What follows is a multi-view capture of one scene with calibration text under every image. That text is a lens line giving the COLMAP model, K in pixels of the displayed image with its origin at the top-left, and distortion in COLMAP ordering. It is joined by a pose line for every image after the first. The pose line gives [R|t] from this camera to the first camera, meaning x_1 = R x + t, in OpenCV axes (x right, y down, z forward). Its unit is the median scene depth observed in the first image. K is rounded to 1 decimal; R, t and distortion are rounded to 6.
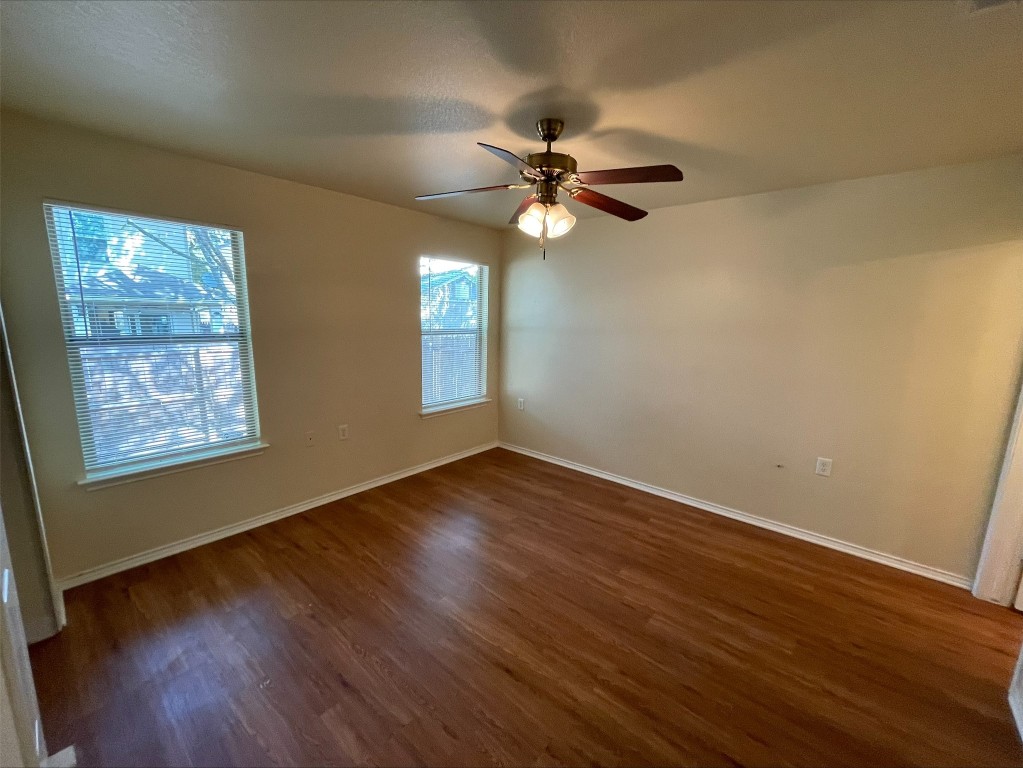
lens RADIAL K [[420.3, 0, 518.9], [0, 420.3, 384.9], [0, 0, 1]] dist [-0.001193, 0.000863]
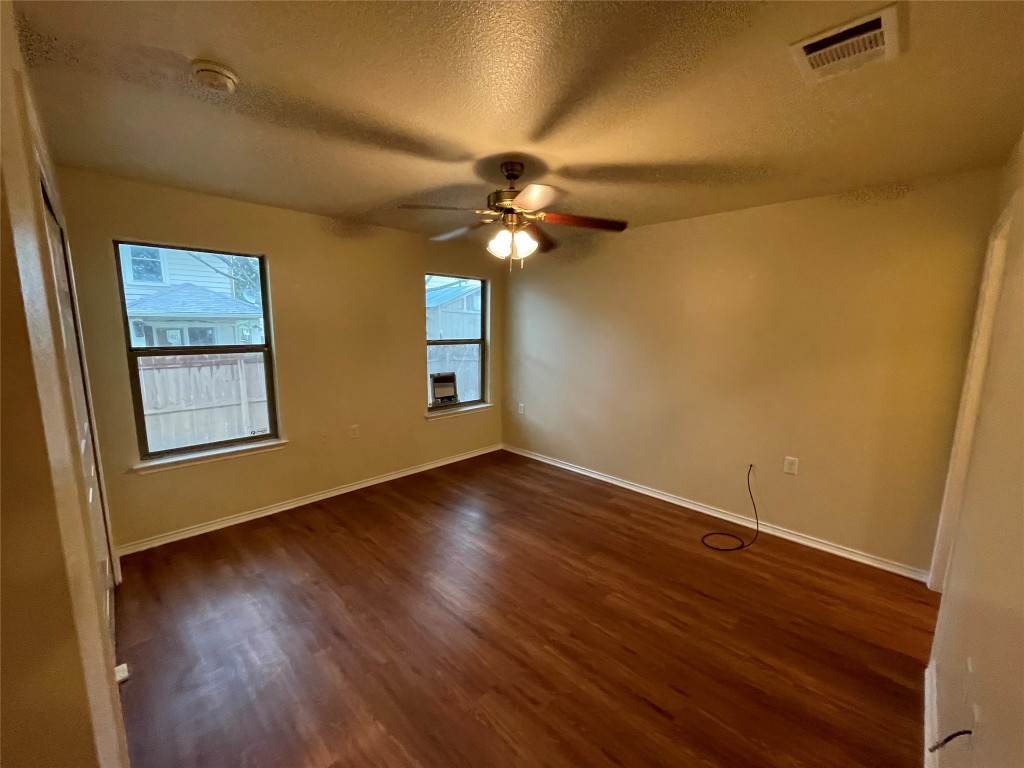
lens RADIAL K [[412.0, 0, 512.8], [0, 412.0, 385.2], [0, 0, 1]] dist [0.000935, -0.000429]
pose [[0.997745, -0.001656, -0.067104, 0.119068], [0.000242, 0.999778, -0.021064, 0.017446], [0.067124, 0.021000, 0.997524, -0.112580]]
